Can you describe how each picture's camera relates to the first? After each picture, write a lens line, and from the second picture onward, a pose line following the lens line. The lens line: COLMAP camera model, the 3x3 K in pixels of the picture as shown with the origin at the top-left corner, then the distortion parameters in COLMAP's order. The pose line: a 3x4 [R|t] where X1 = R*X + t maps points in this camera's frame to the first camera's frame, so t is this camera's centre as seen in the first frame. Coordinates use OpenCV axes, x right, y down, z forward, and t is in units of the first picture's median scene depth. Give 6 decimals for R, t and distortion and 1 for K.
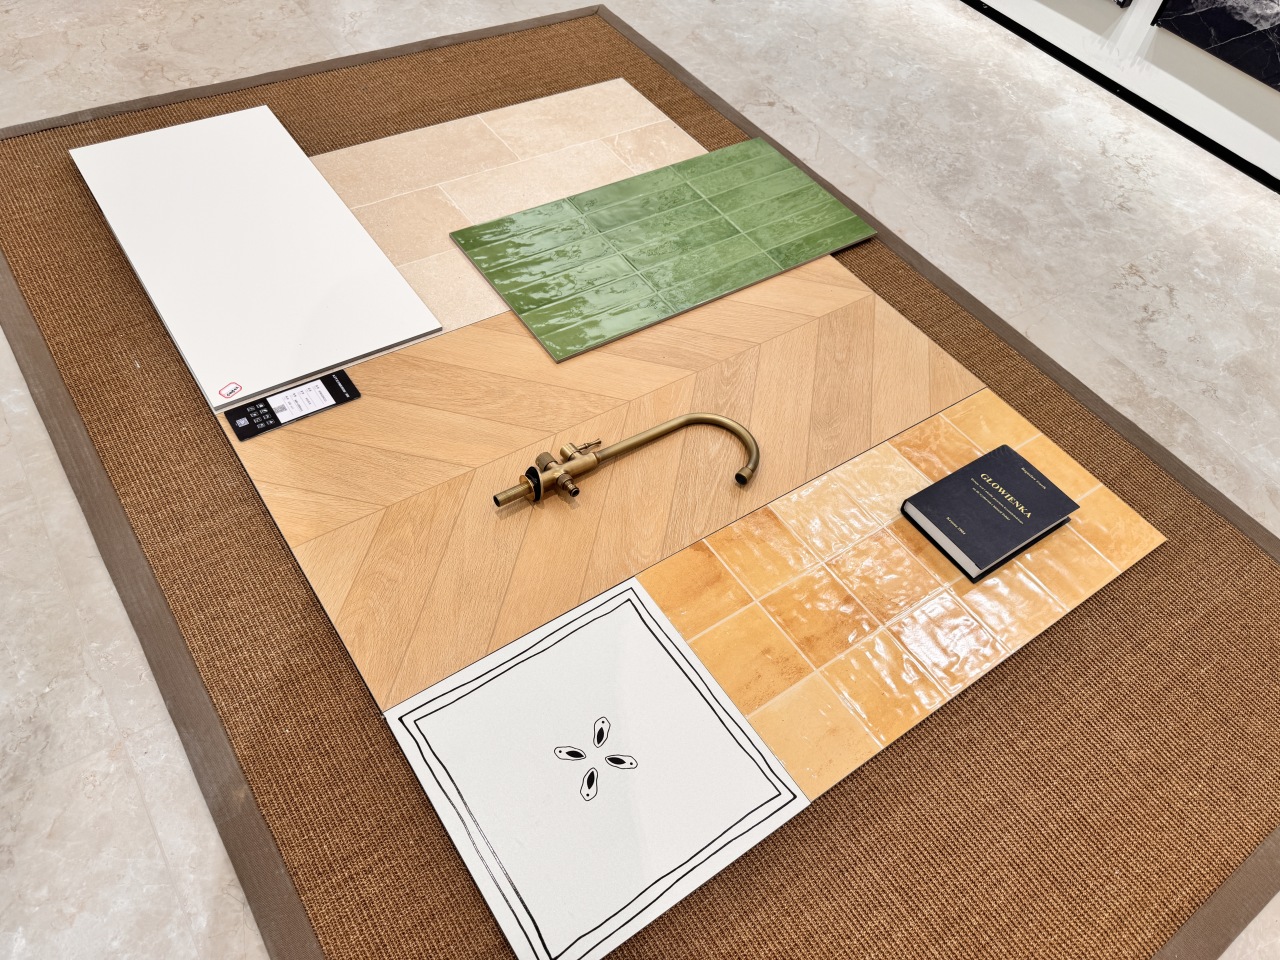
lens RADIAL K [[909.5, 0, 639.4], [0, 909.5, 483.6], [0, 0, 1]] dist [0.002427, -0.002123]
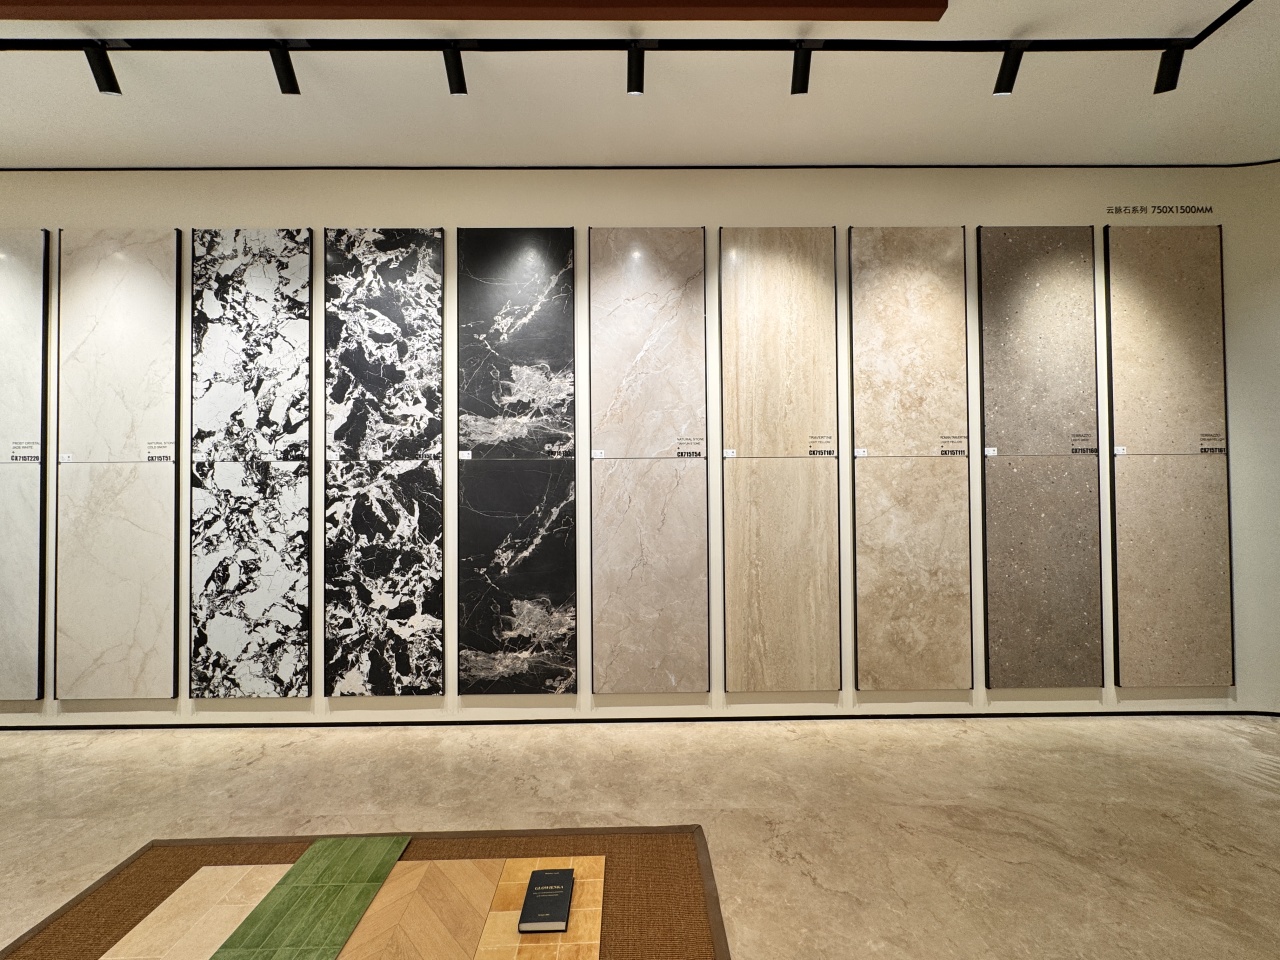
lens RADIAL K [[509.9, 0, 640.8], [0, 509.9, 482.0], [0, 0, 1]] dist [0.000137, 0.000318]
pose [[0.547898, -0.097239, 0.830874, -0.304231], [0.696238, 0.603607, -0.388474, 0.039516], [-0.463746, 0.791330, 0.398417, -0.289442]]
